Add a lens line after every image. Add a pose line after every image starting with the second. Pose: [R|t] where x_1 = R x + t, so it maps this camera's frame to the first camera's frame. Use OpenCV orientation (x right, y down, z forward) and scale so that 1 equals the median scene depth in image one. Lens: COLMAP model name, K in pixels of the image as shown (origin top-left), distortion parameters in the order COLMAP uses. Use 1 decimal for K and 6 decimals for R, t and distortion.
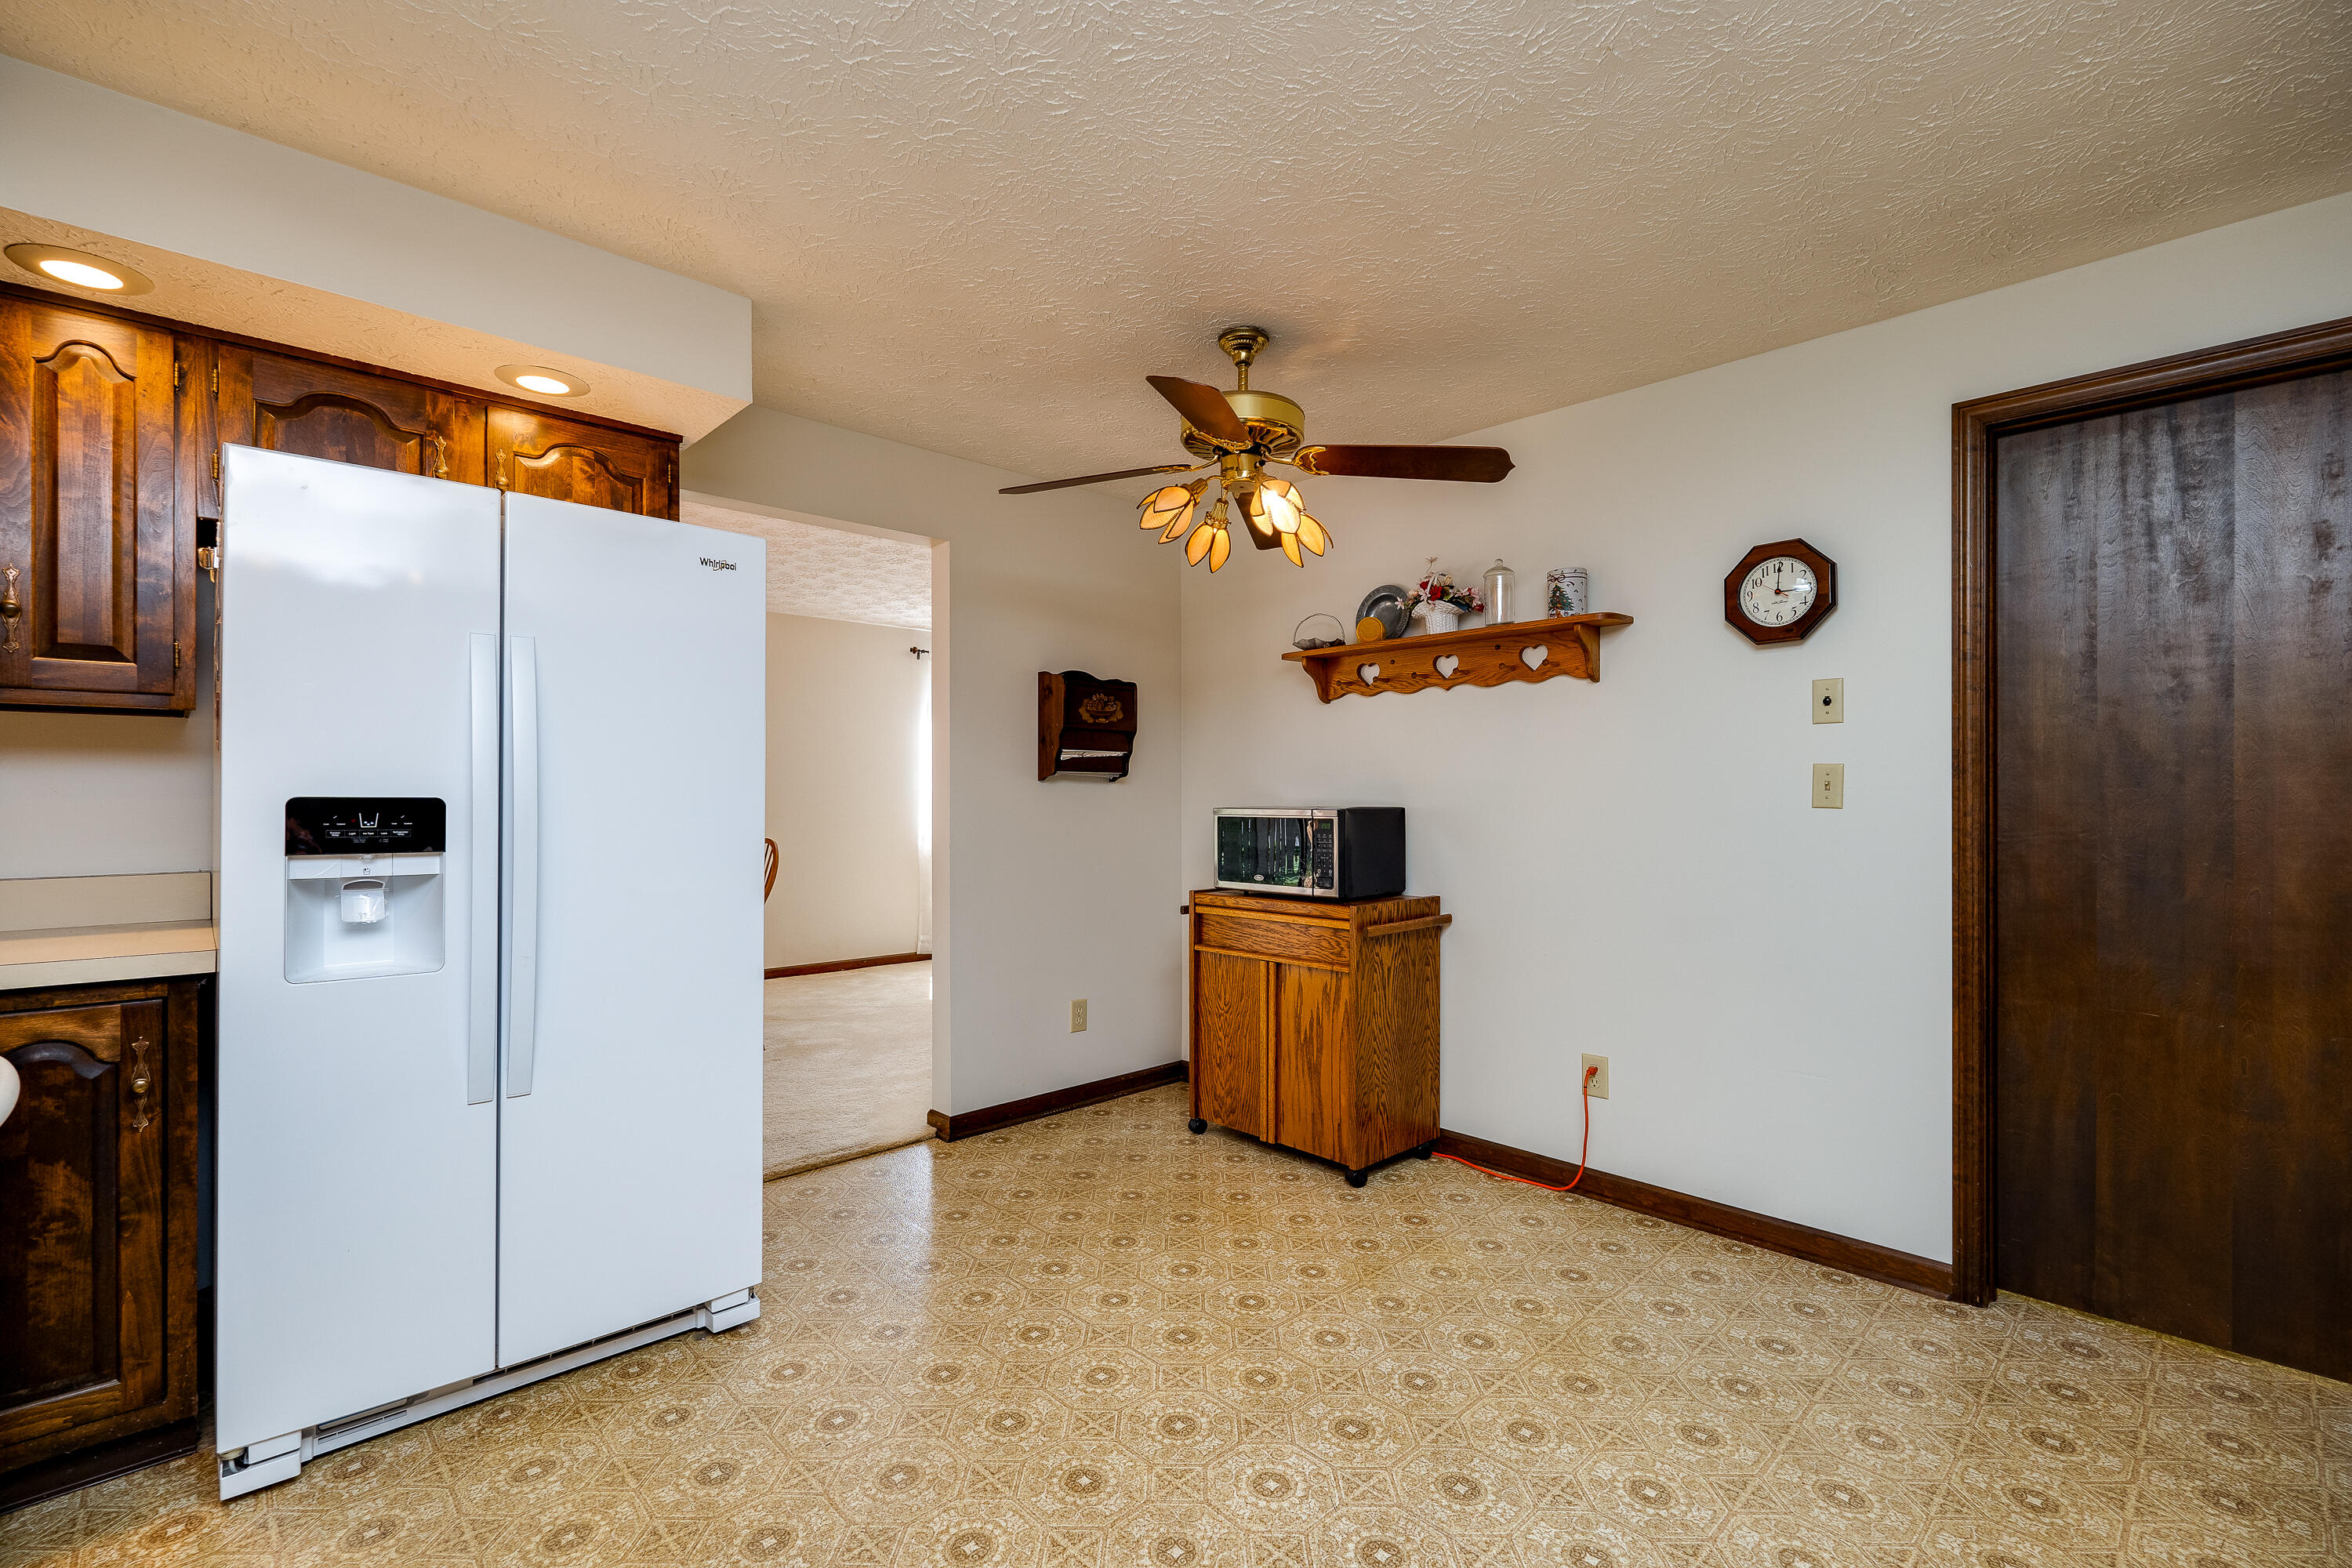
lens RADIAL K [[1039.7, 0, 1173.5], [0, 1039.7, 799.6], [0, 0, 1]] dist [-0.002872, 0.000390]
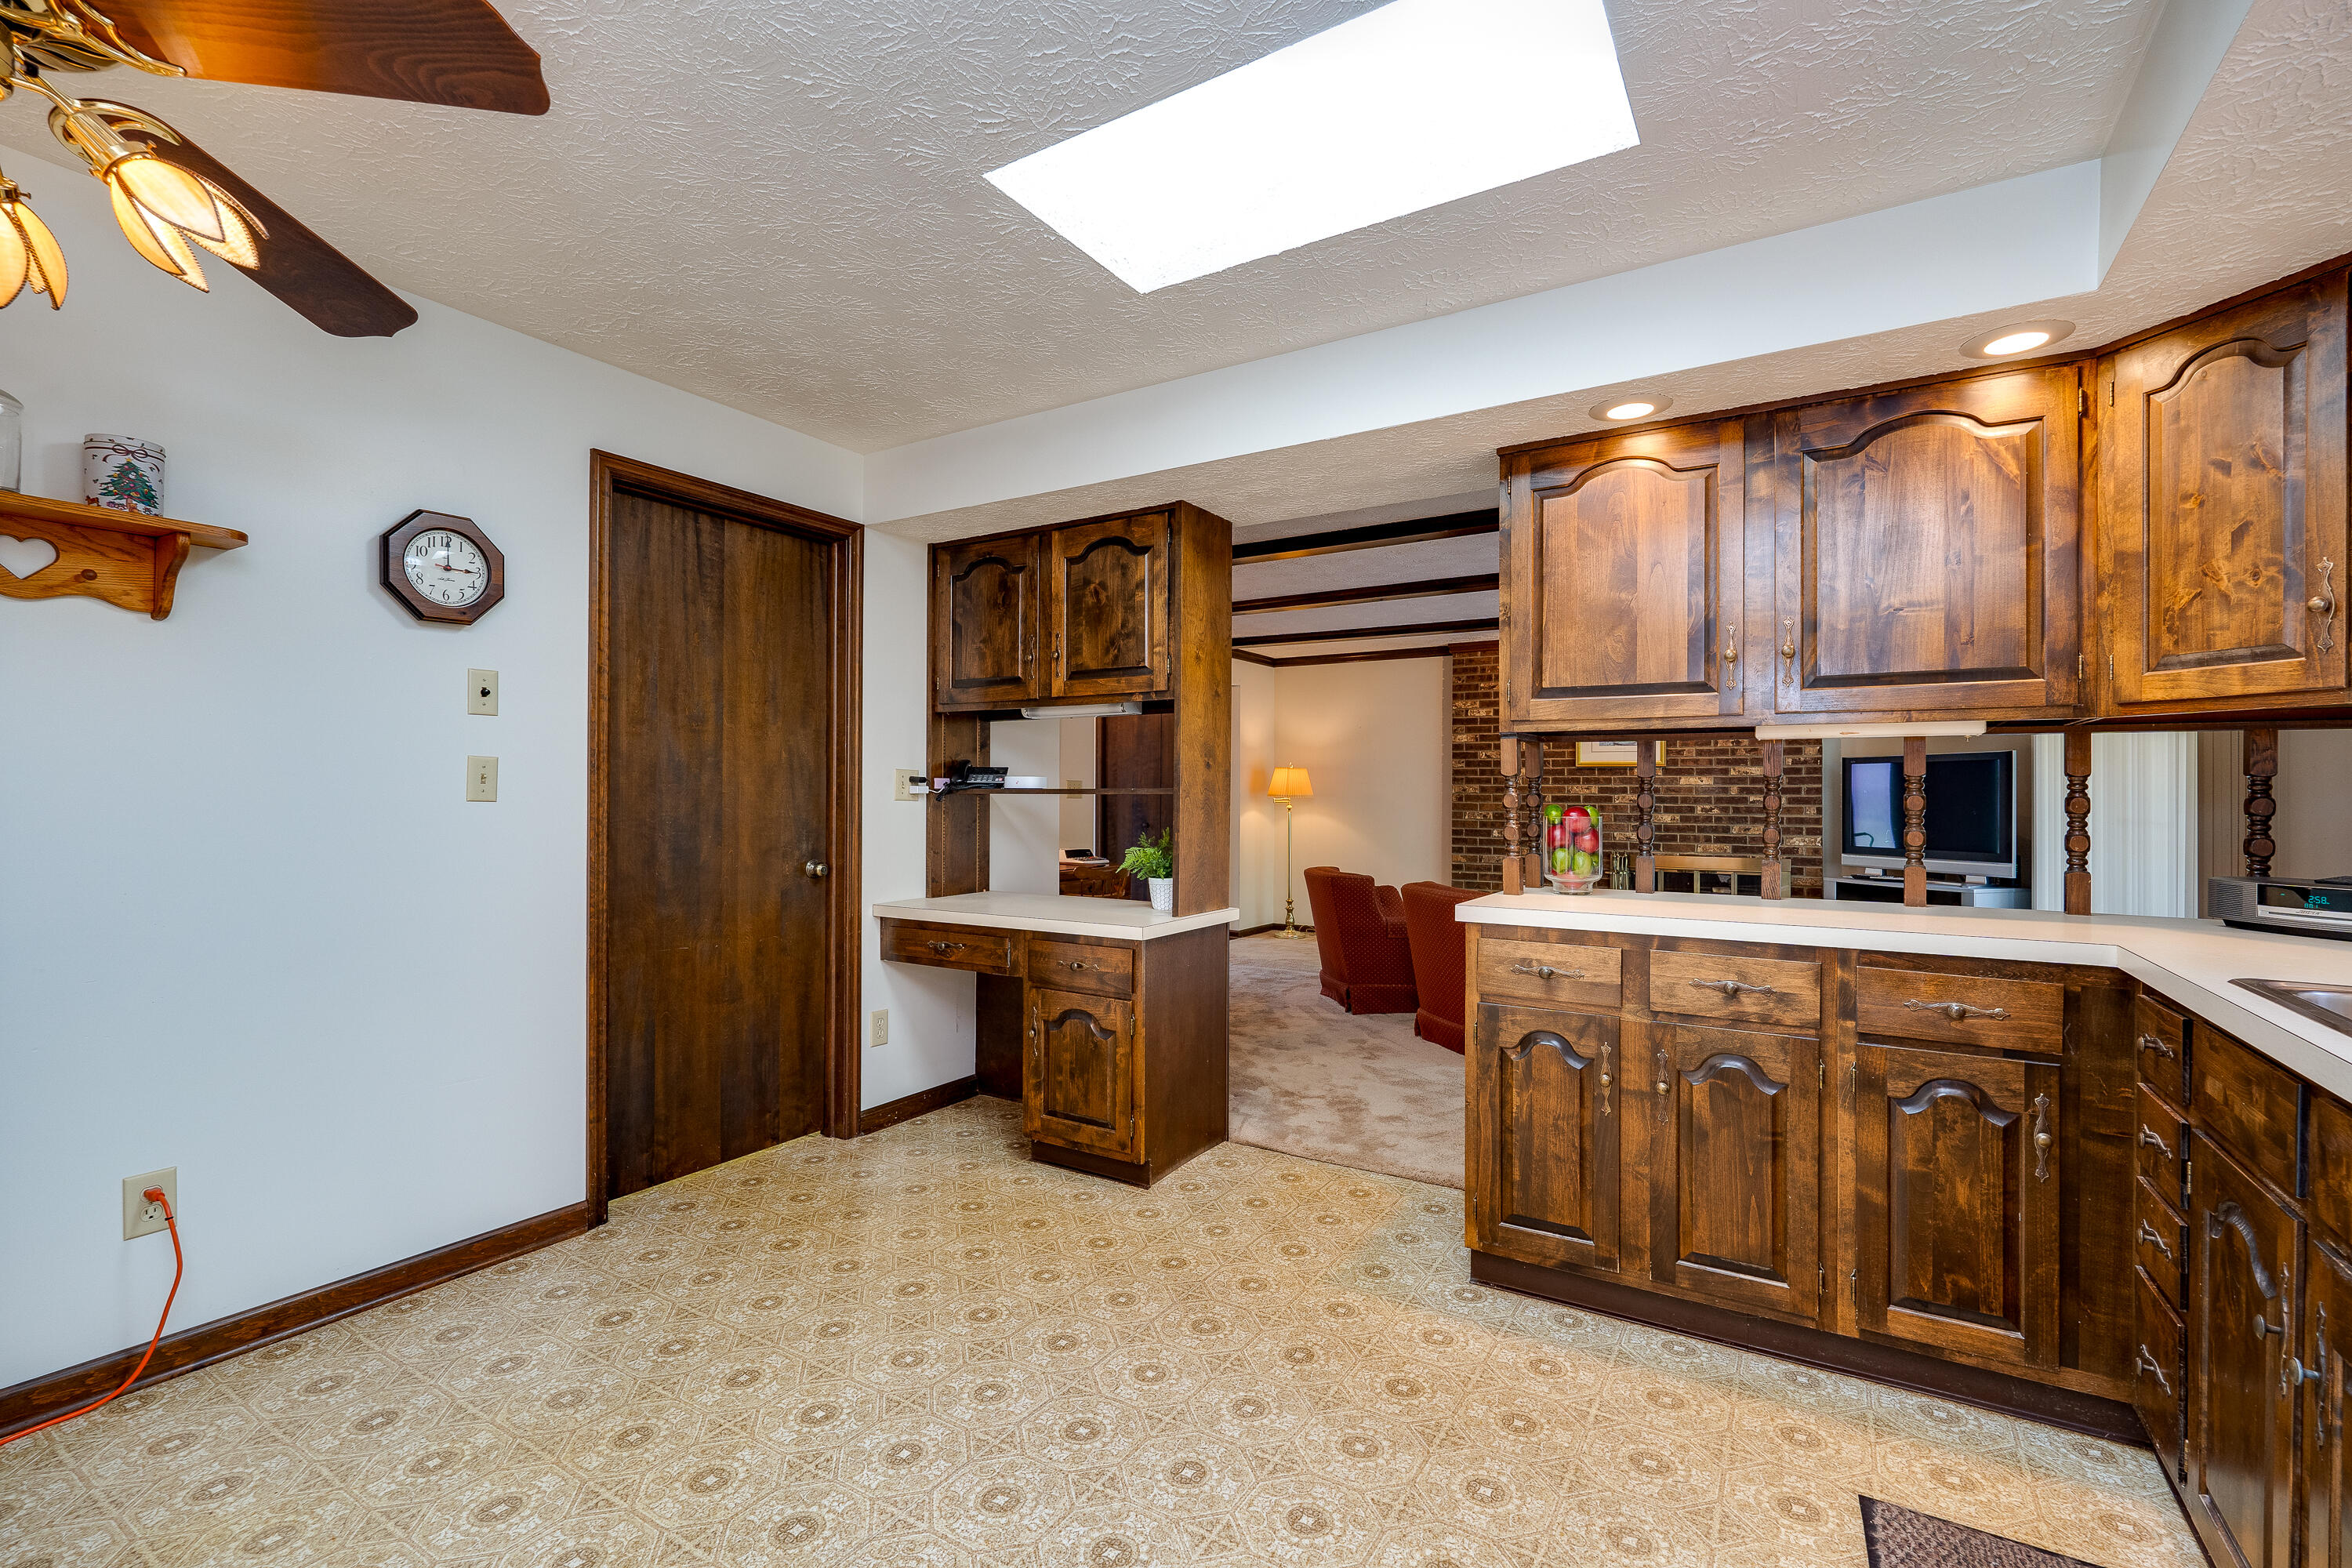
lens RADIAL K [[1039.7, 0, 1177.5], [0, 1039.7, 790.2], [0, 0, 1]] dist [-0.002872, 0.000390]
pose [[-0.251194, -0.000085, 0.967937, -0.550282], [0.000319, 1.000000, 0.000171, -0.002883], [-0.967937, 0.000352, -0.251194, 0.694854]]
